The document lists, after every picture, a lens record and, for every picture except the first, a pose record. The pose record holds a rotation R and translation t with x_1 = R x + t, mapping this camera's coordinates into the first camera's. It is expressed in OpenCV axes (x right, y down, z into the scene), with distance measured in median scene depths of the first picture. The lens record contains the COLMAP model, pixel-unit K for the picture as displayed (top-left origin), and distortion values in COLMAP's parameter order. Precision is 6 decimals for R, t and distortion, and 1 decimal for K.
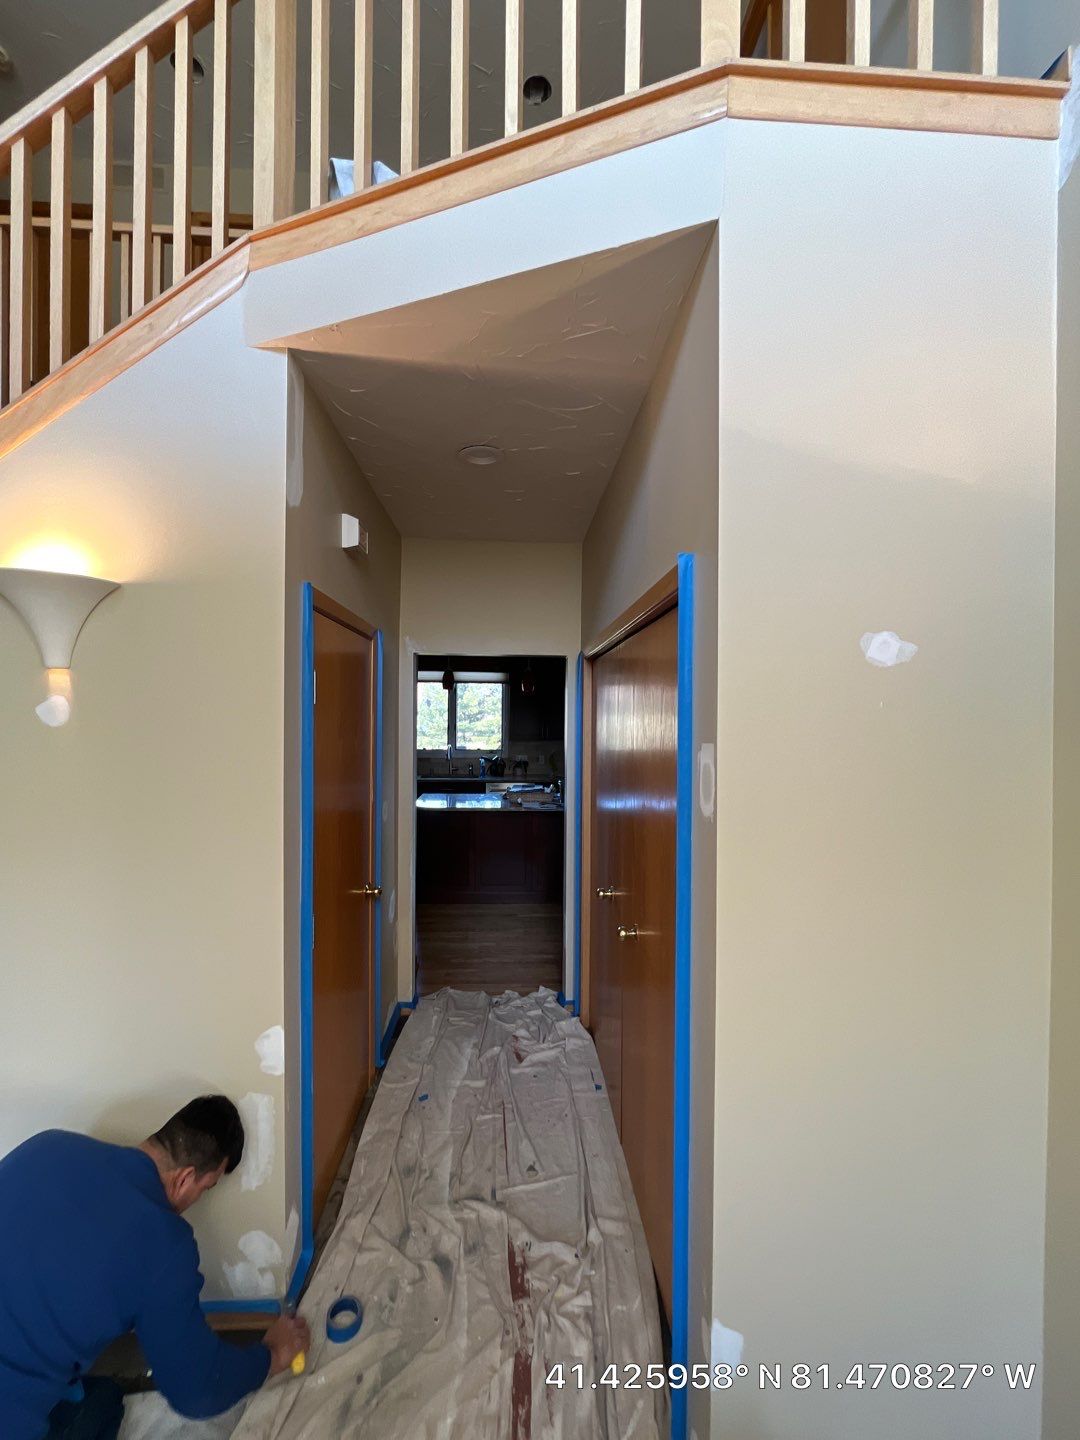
lens RADIAL K [[583.3, 0, 538.2], [0, 583.3, 718.1], [0, 0, 1]] dist [-0.003911, 0.000085]
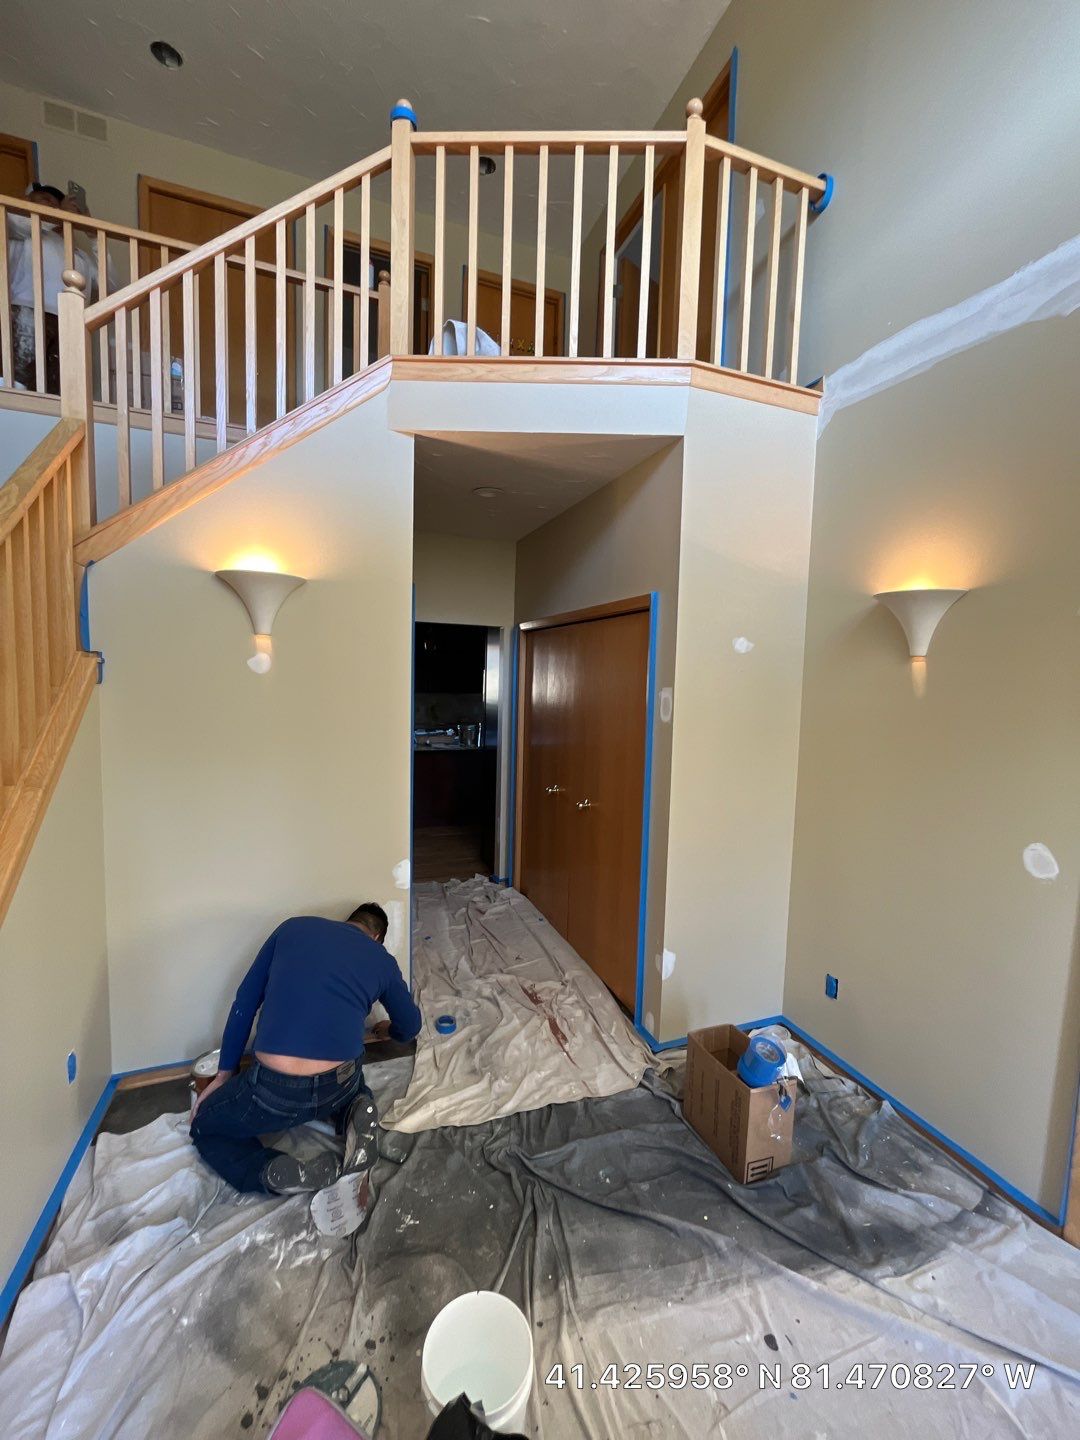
lens RADIAL K [[583.3, 0, 539.7], [0, 583.3, 718.4], [0, 0, 1]] dist [-0.003911, 0.000085]
pose [[0.951303, -0.006313, 0.308194, -0.482737], [-0.017049, 0.997182, 0.073051, 0.006087], [-0.307787, -0.074748, 0.948515, -0.521322]]
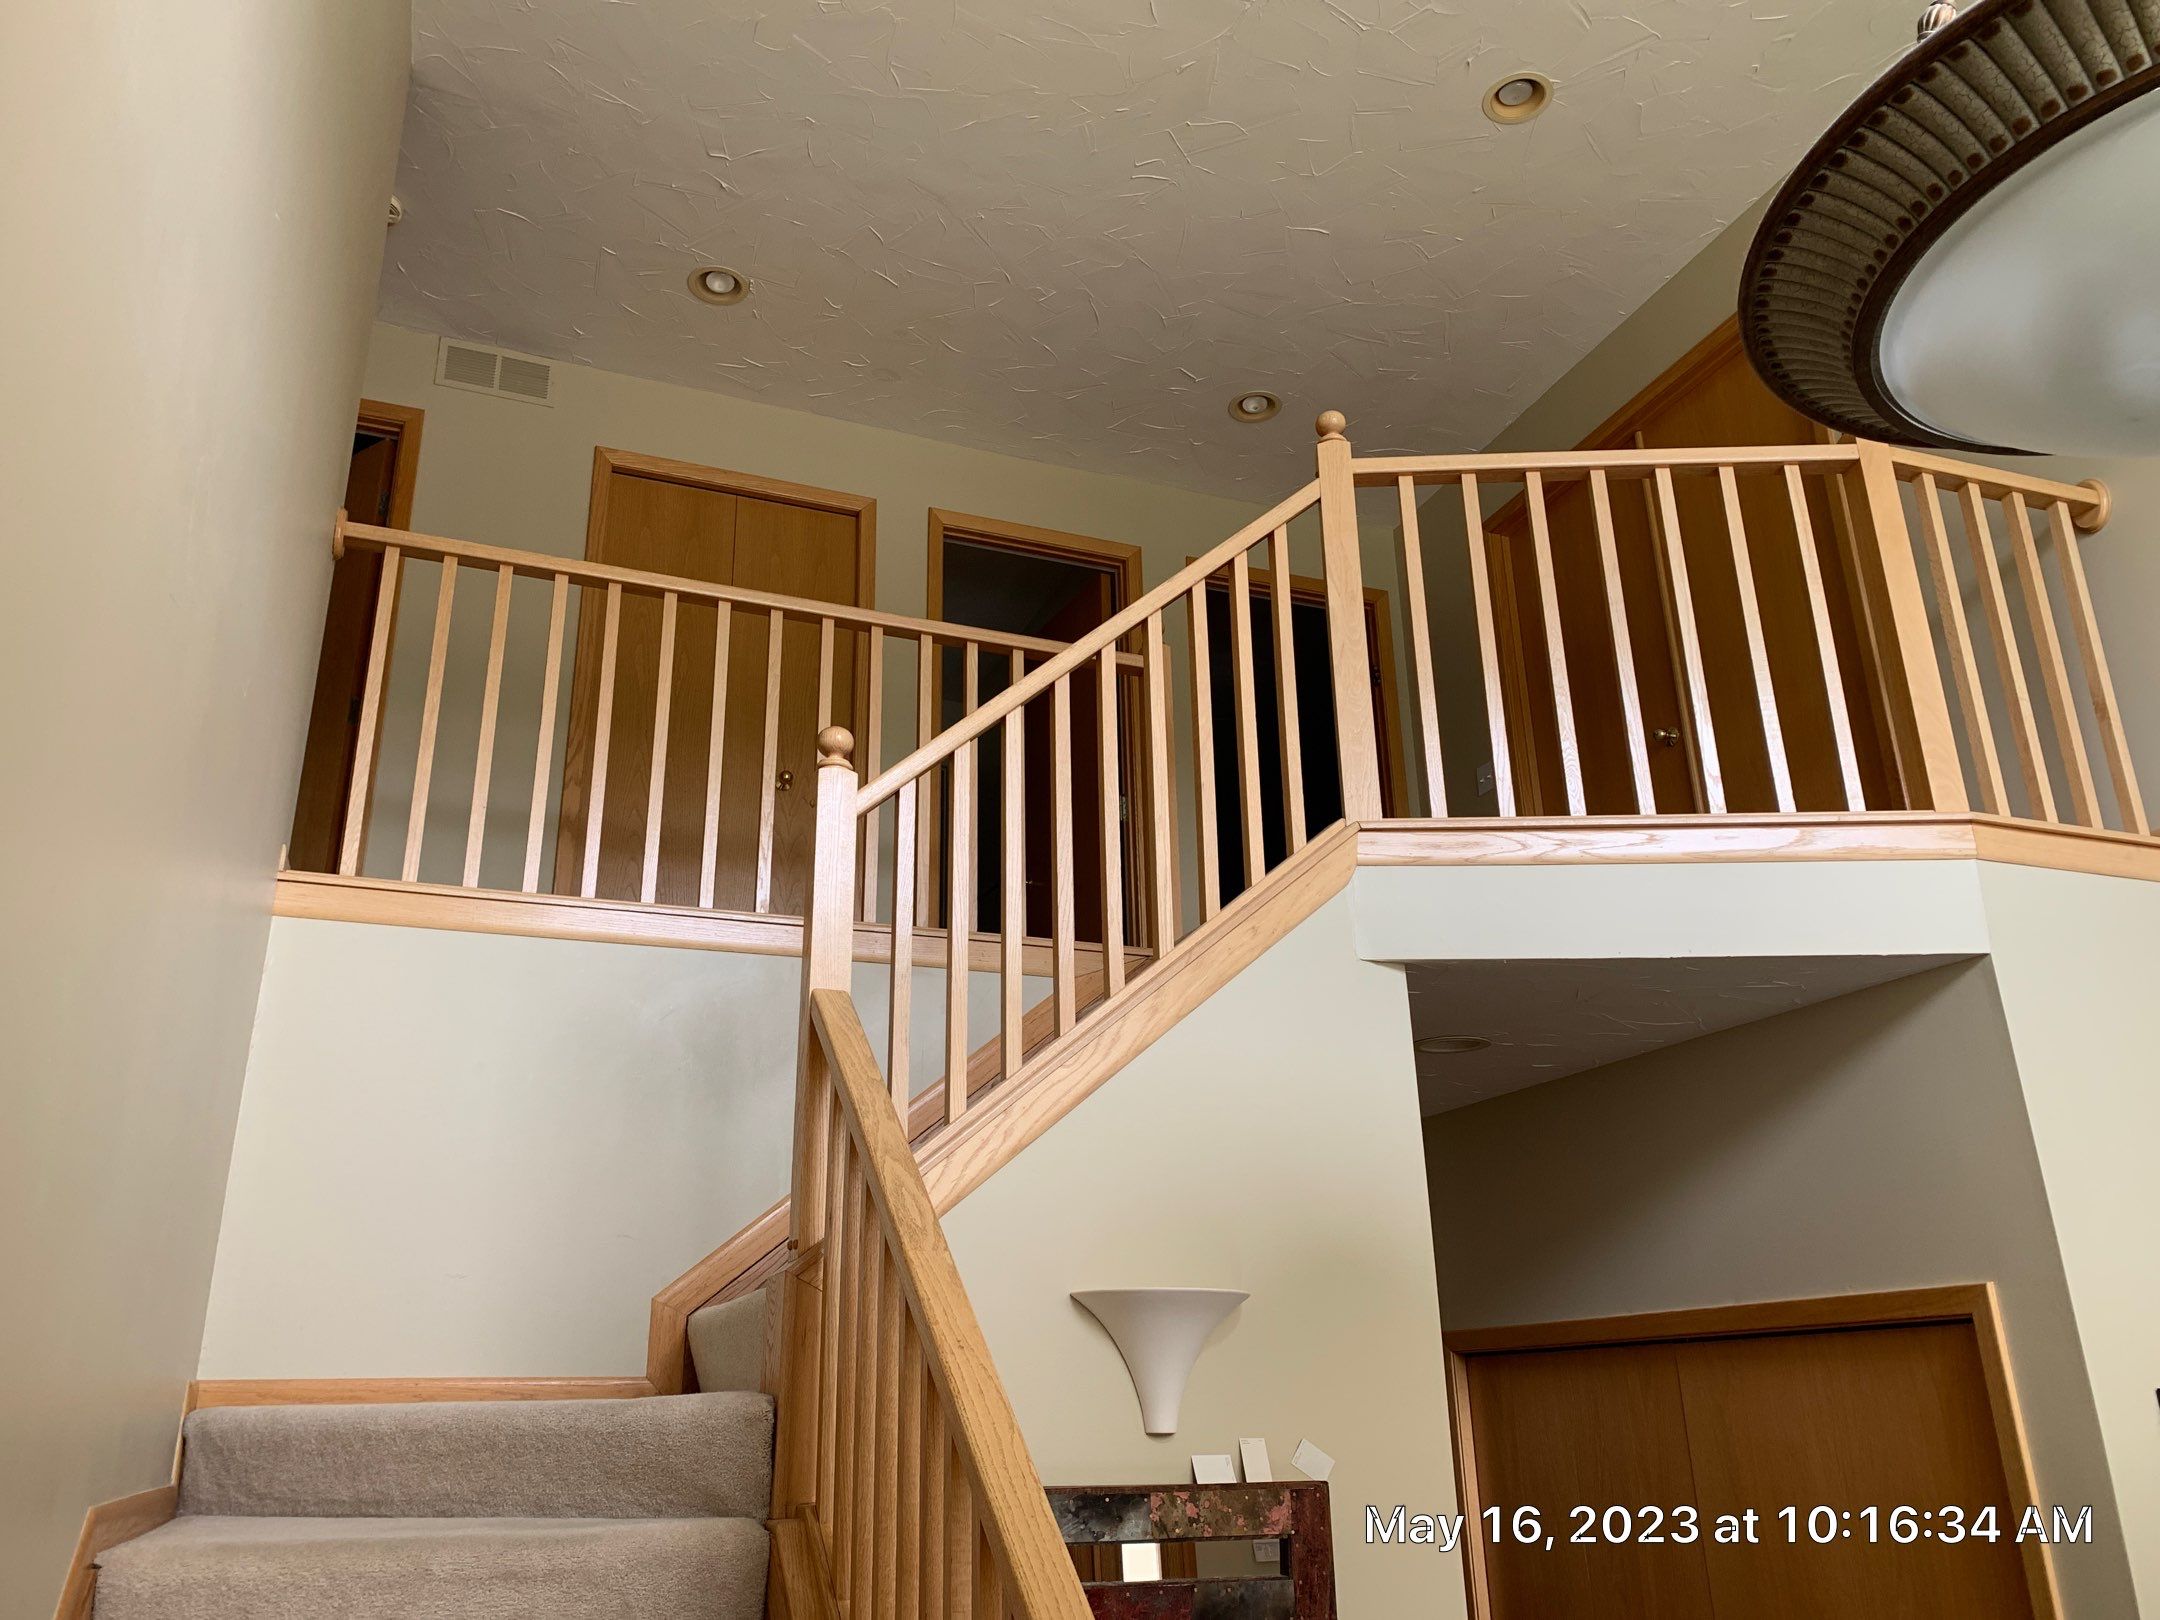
lens RADIAL K [[1648.9, 0, 1080.1], [0, 1648.9, 812.7], [0, 0, 1]] dist [0.029682, -0.010282]
pose [[0.948251, 0.086567, 0.305494, -1.205740], [0.027250, 0.936382, -0.349924, -0.070306], [-0.316351, 0.340141, 0.885565, -0.658268]]
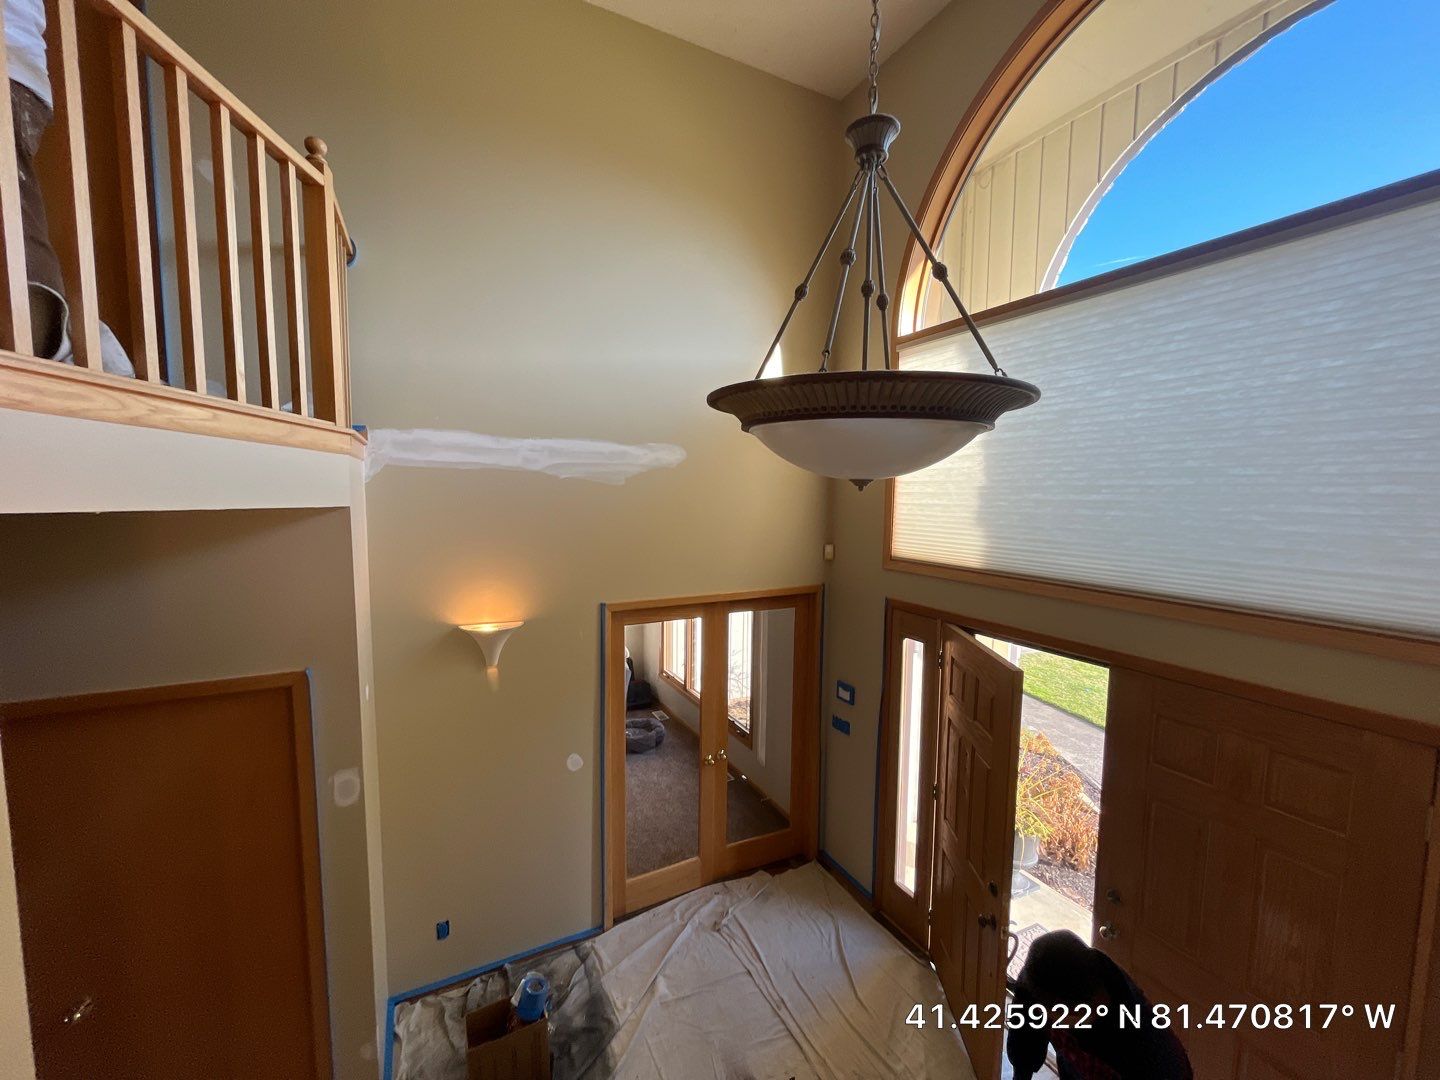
lens RADIAL K [[583.3, 0, 720.6], [0, 583.3, 541.7], [0, 0, 1]] dist [-0.003911, 0.000085]
pose [[-0.408375, -0.089908, 0.908376, -1.144500], [-0.004301, 0.995316, 0.096579, -0.540864], [-0.912804, 0.035533, -0.406849, 0.383937]]
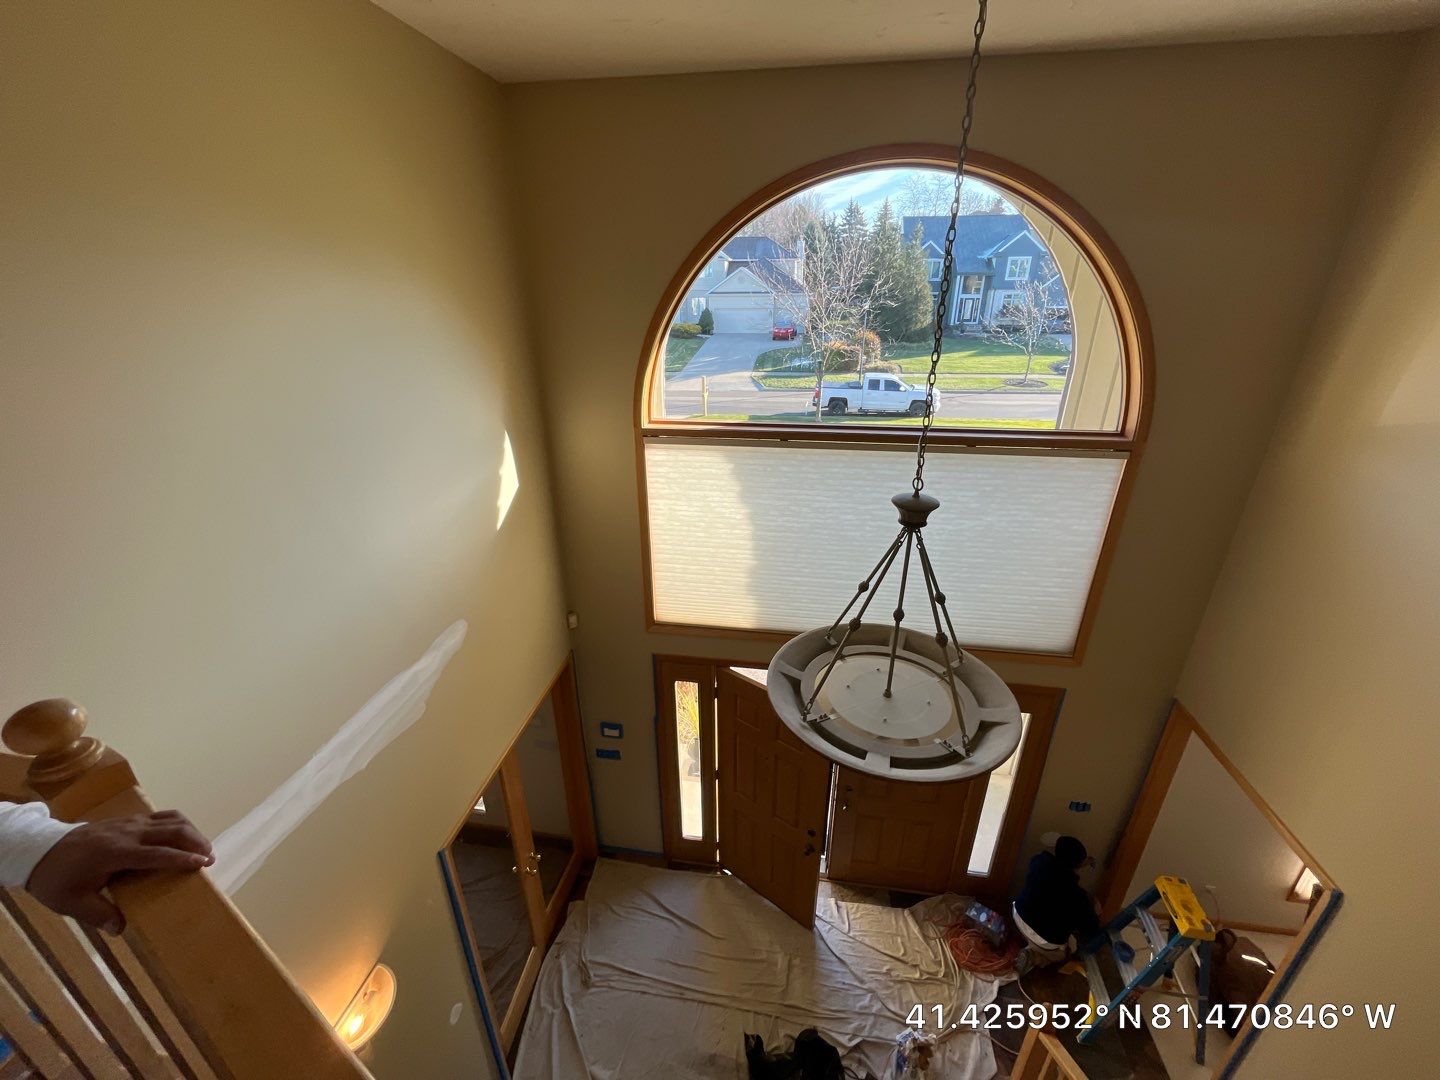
lens RADIAL K [[583.3, 0, 717.1], [0, 583.3, 539.6], [0, 0, 1]] dist [-0.003911, 0.000085]
pose [[-0.978561, -0.081810, 0.189015, -0.266368], [0.002987, 0.911994, 0.410194, -1.406674], [-0.205938, 0.401964, -0.892197, 0.789442]]
